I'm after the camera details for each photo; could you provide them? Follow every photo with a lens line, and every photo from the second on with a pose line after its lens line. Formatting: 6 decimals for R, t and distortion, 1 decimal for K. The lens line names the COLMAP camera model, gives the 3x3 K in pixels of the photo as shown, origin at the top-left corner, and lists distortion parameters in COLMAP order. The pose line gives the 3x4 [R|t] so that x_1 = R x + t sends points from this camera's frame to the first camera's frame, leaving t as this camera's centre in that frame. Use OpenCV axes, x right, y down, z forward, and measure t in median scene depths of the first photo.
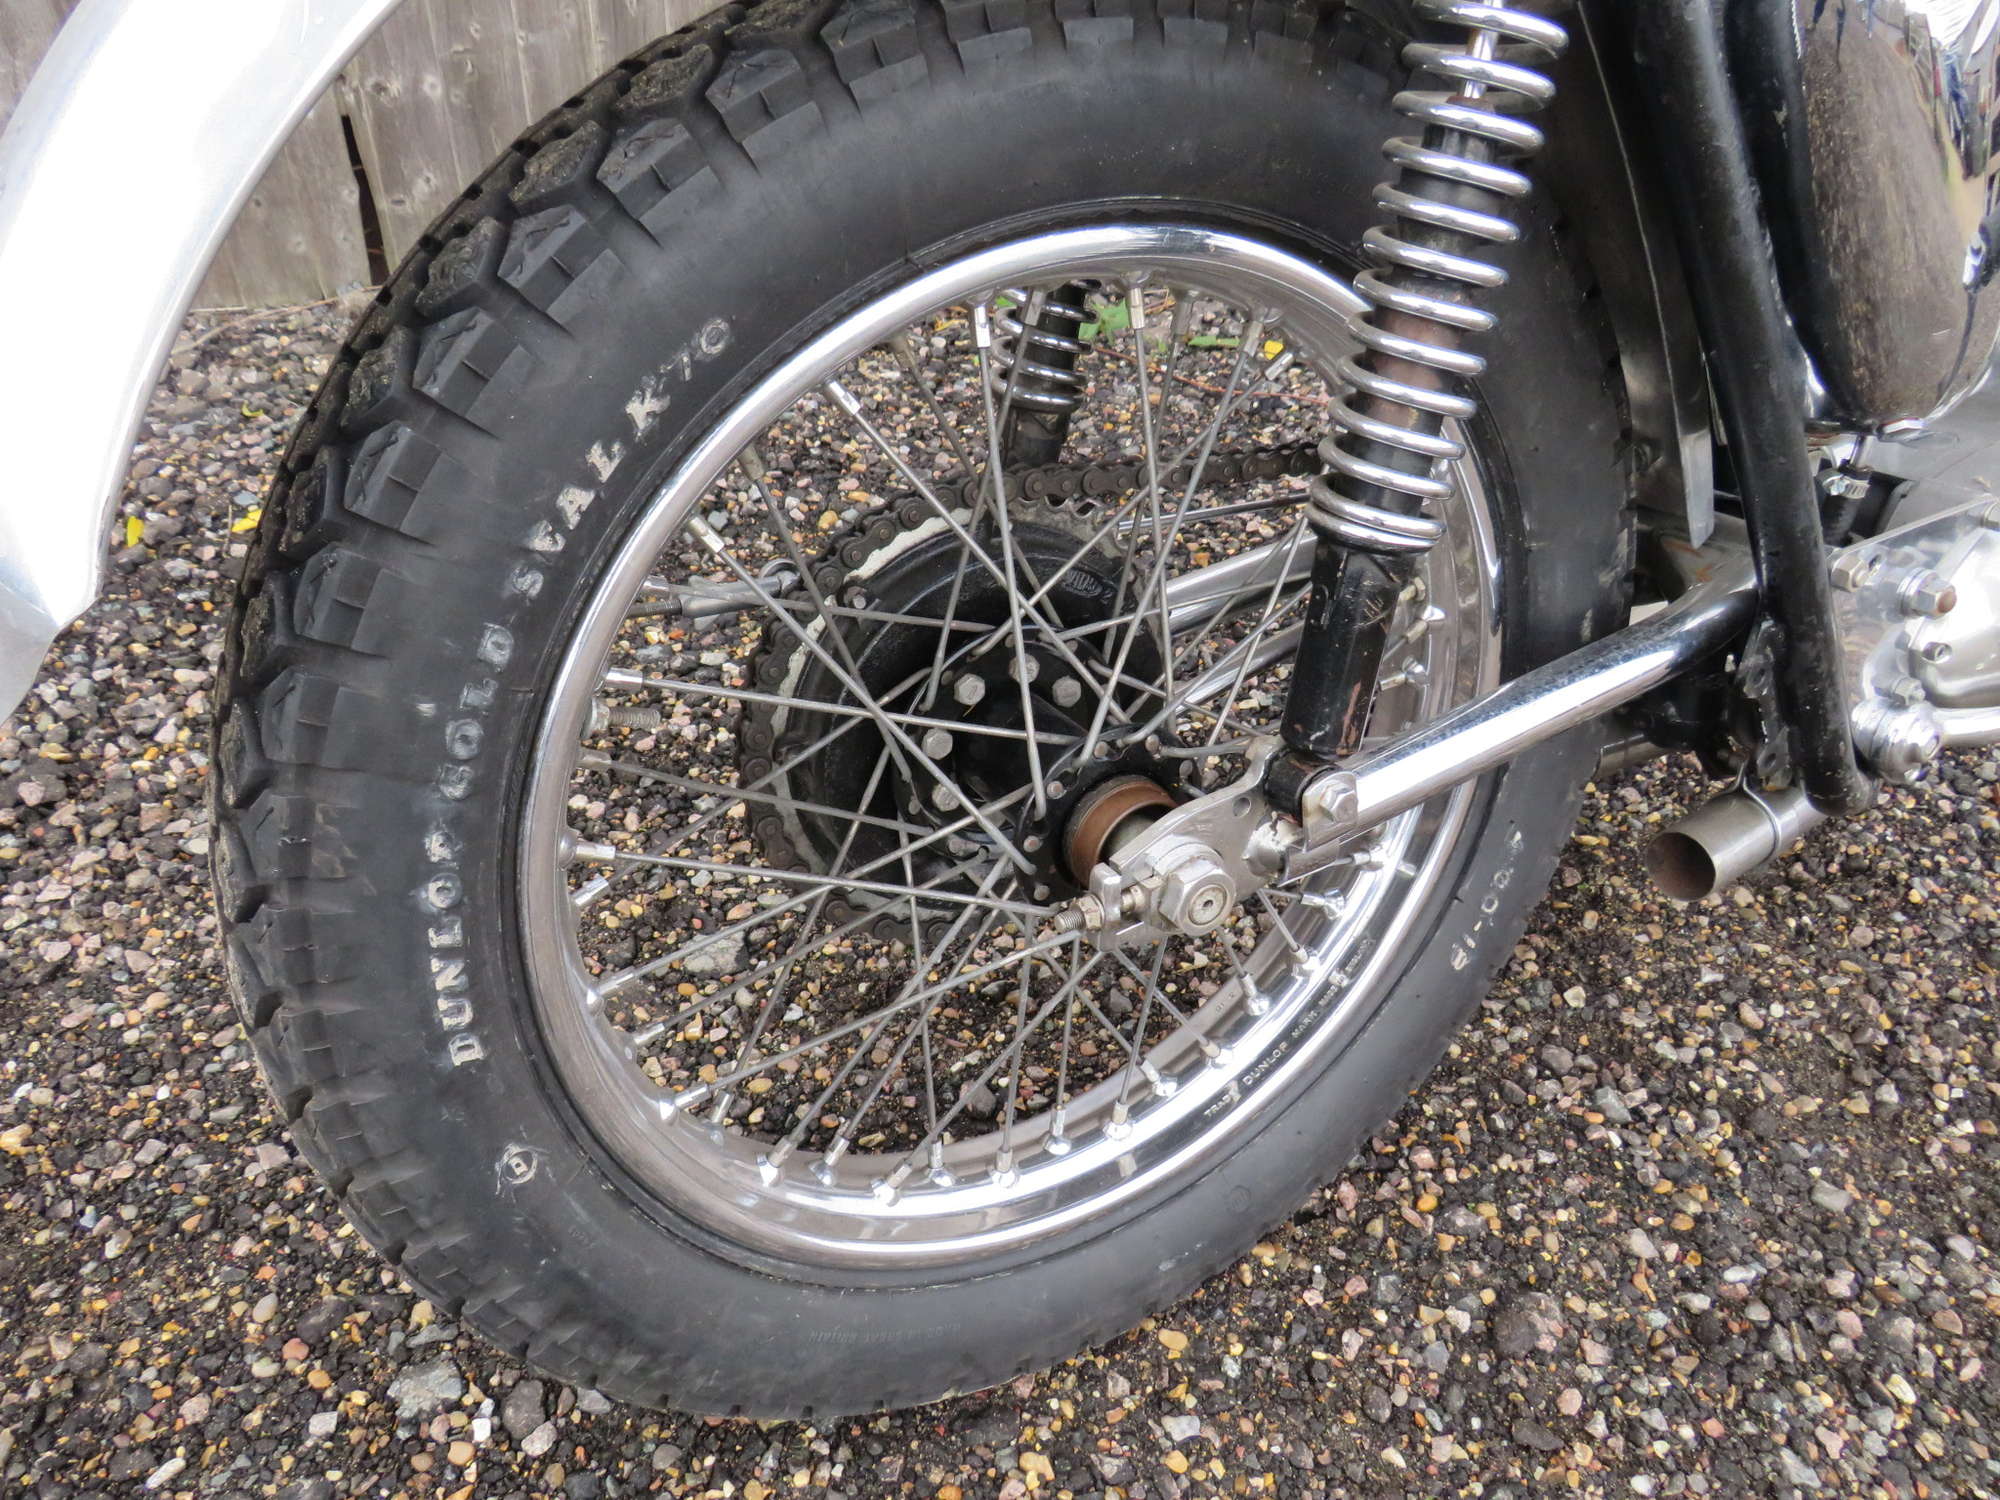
lens RADIAL K [[1408.7, 0, 994.0], [0, 1408.7, 744.7], [0, 0, 1]] dist [-0.025670, 0.001151]
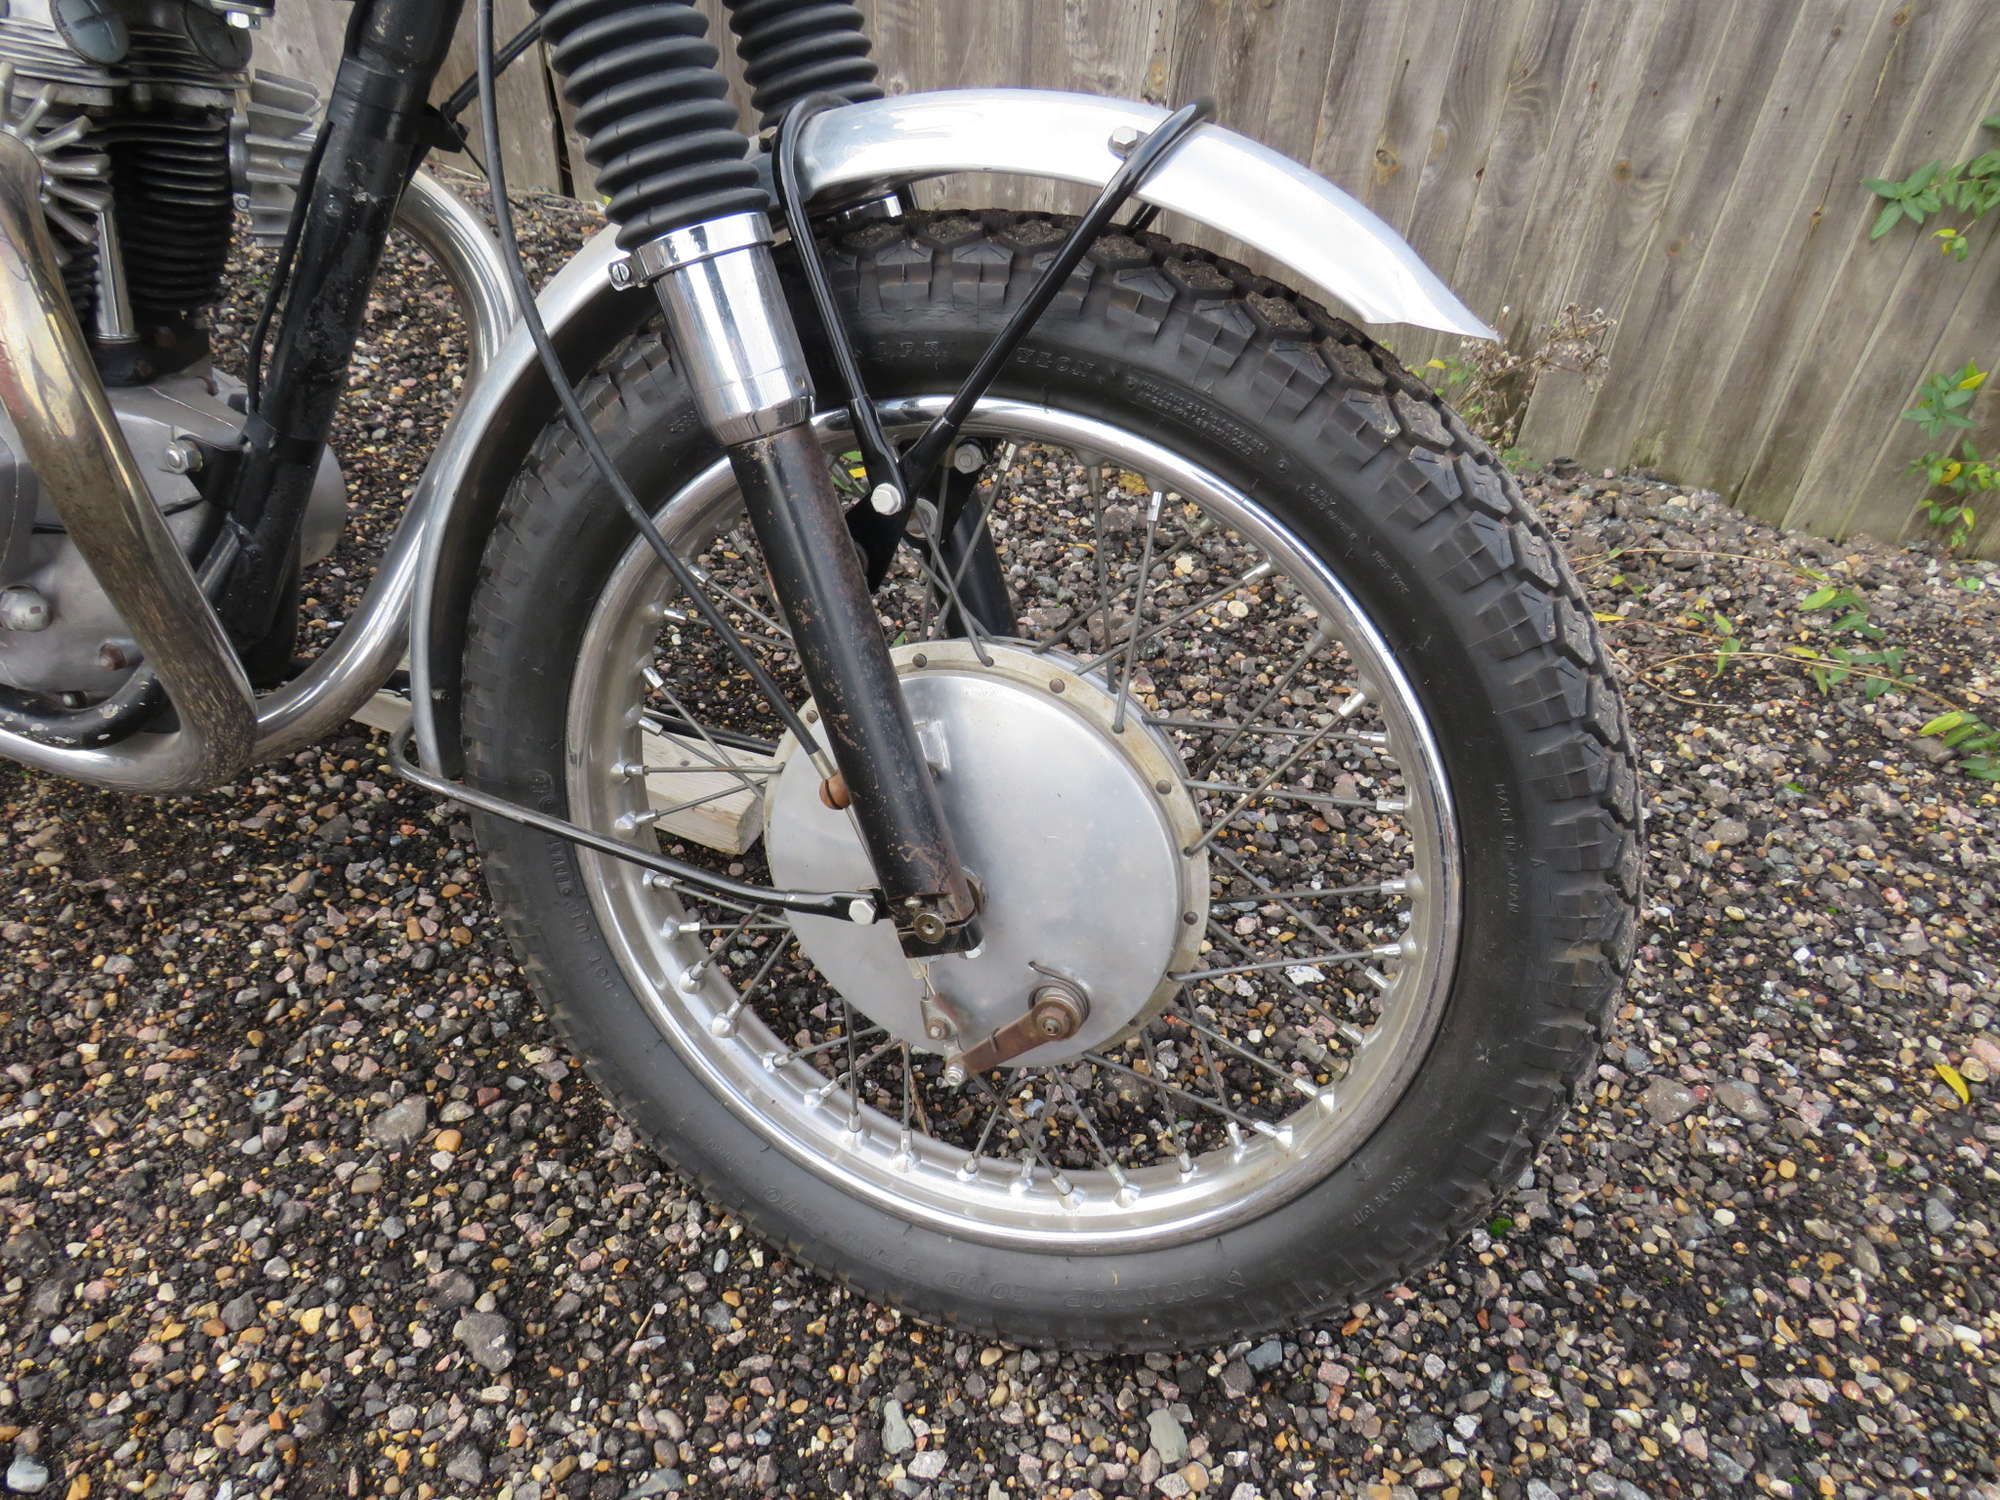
lens RADIAL K [[1408.7, 0, 999.6], [0, 1408.7, 748.7], [0, 0, 1]] dist [-0.025670, 0.001151]
pose [[0.620854, 0.496649, -0.606531, 2.028127], [-0.545877, 0.829197, 0.120209, -0.621516], [0.562636, 0.256460, 0.785919, 0.693313]]
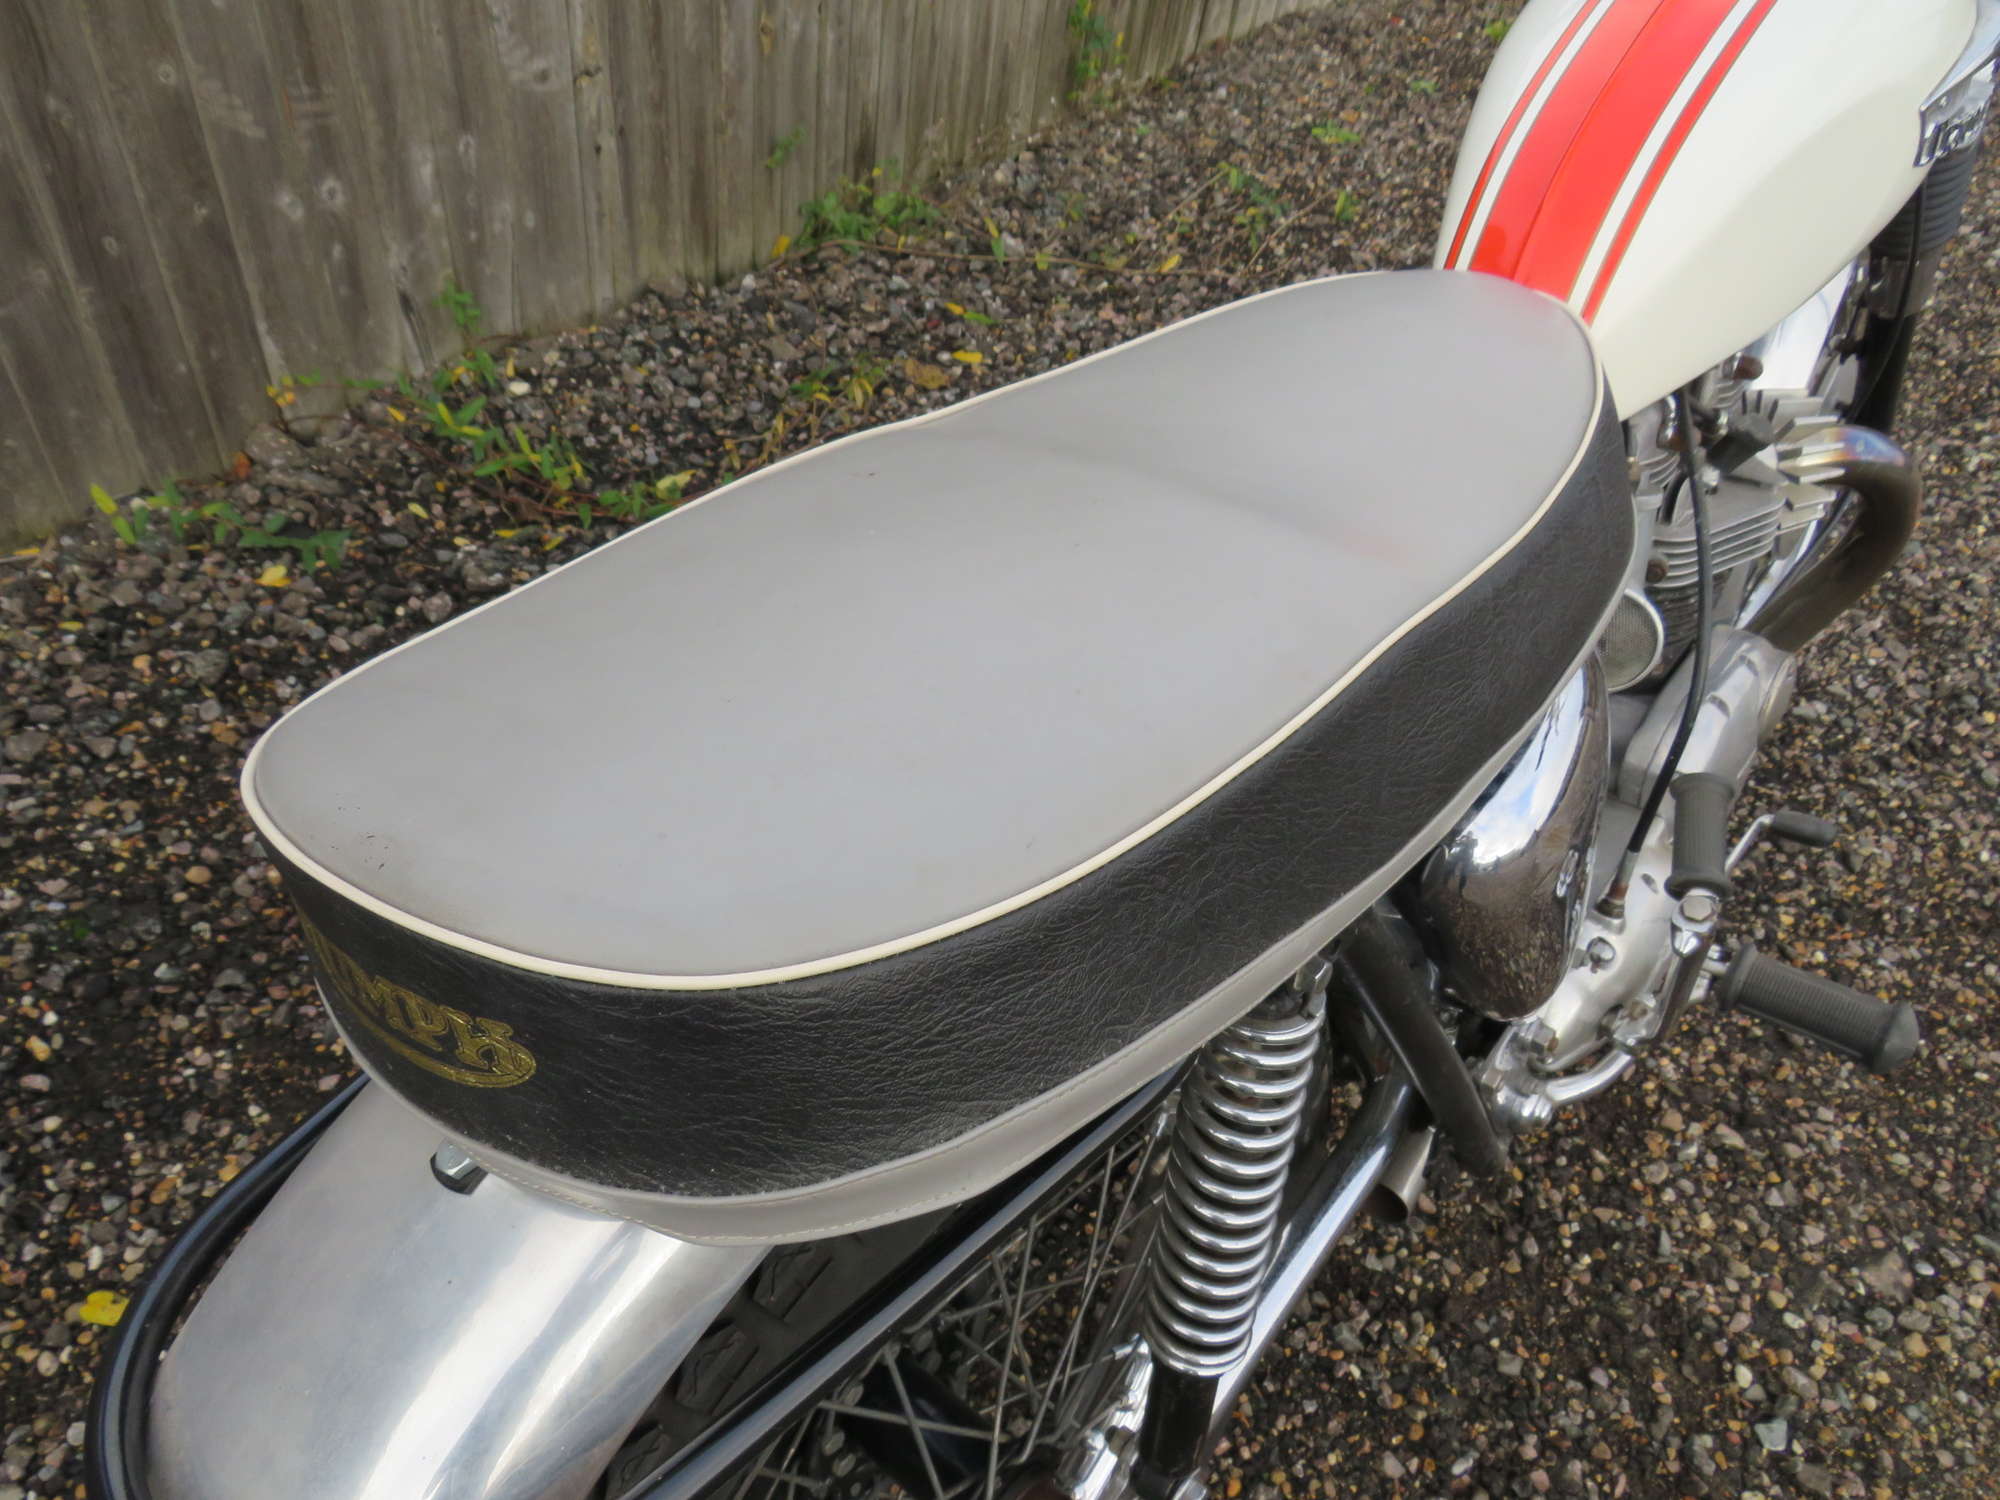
lens RADIAL K [[1408.7, 0, 993.6], [0, 1408.7, 738.1], [0, 0, 1]] dist [-0.025670, 0.001151]
pose [[0.940243, -0.220330, 0.259609, -0.067564], [0.187230, 0.971362, 0.146292, -0.542159], [-0.284407, -0.088943, 0.954569, -0.064528]]
